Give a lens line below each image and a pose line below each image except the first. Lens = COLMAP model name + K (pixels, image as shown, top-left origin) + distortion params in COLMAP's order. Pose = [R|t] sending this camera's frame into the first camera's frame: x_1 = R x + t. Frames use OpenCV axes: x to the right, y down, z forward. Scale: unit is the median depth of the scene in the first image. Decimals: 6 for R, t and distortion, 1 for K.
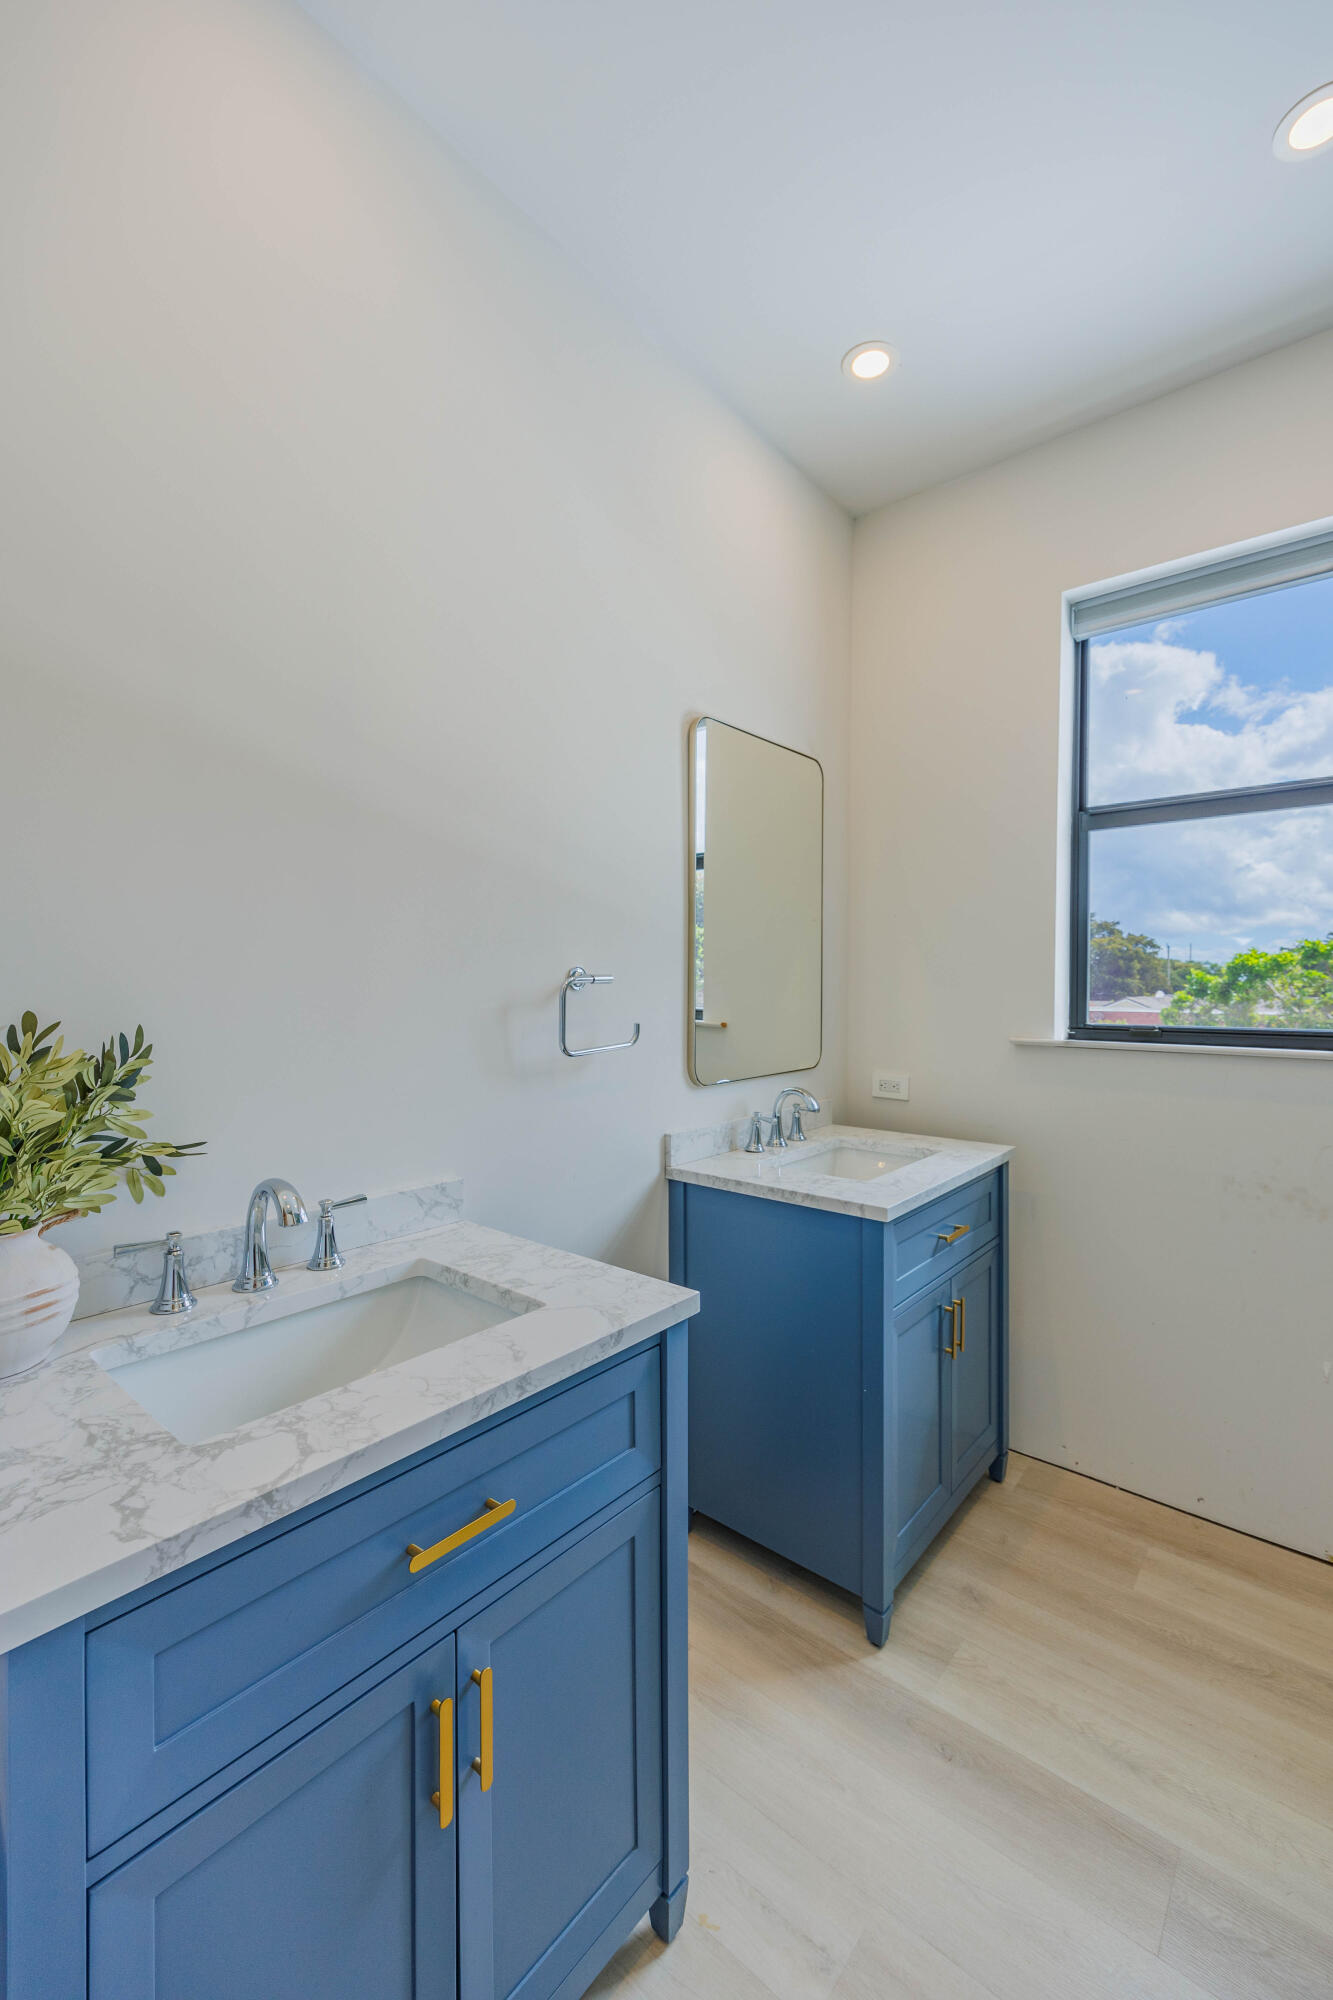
lens RADIAL K [[809.4, 0, 670.8], [0, 809.4, 988.1], [0, 0, 1]] dist [0.001349, -0.000009]
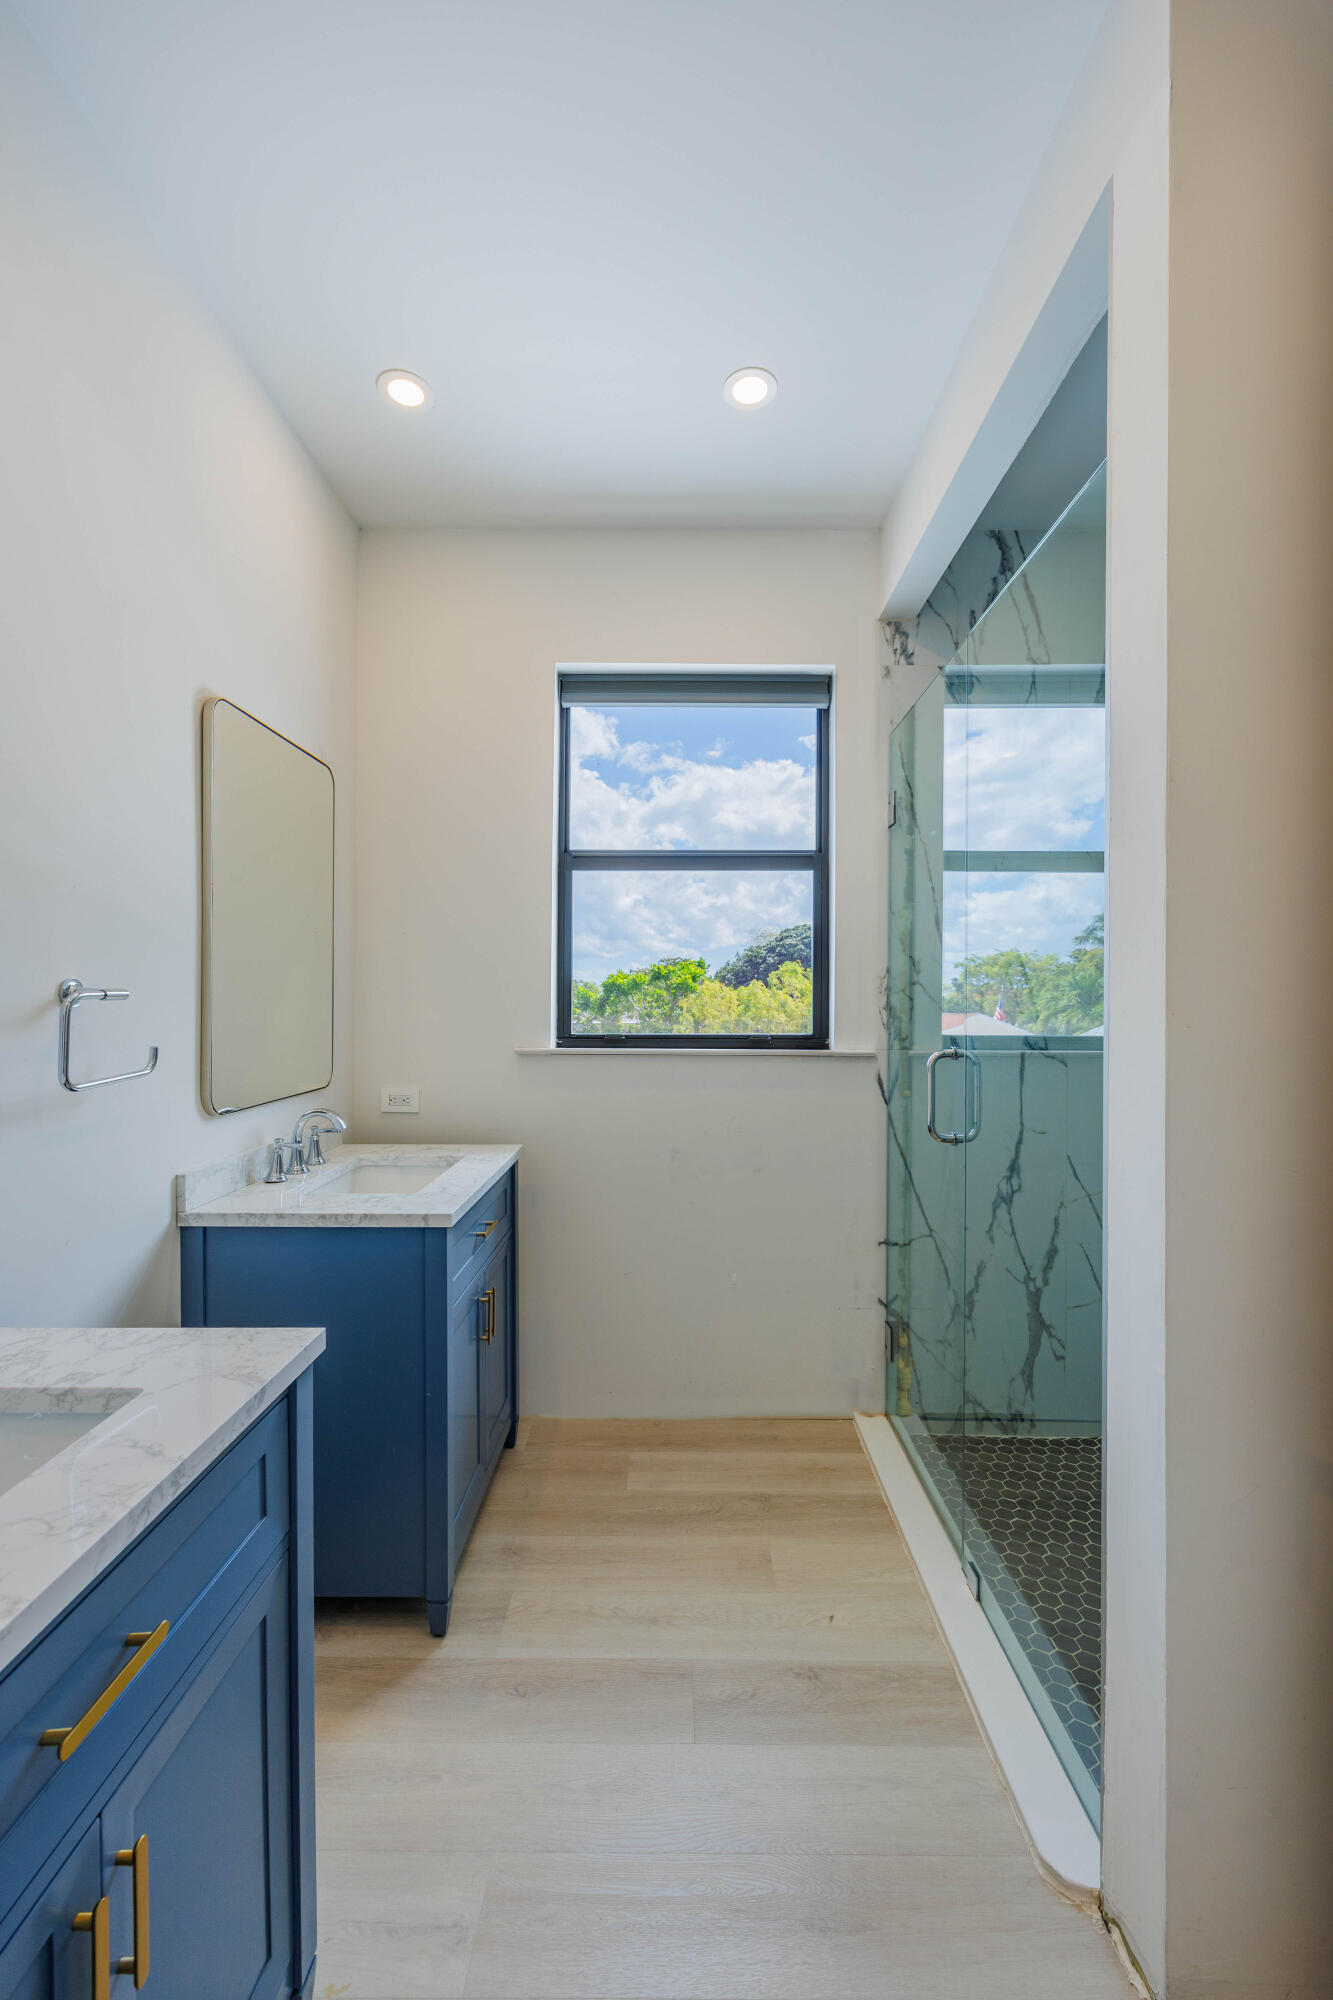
lens RADIAL K [[800.2, 0, 666.5], [0, 800.2, 1000.0], [0, 0, 1]] dist [-0.000215, -0.000173]
pose [[0.771311, 0.000968, 0.636457, -0.152912], [0.001053, 0.999996, -0.002798, -0.002111], [-0.636457, 0.002828, 0.771307, 0.016941]]
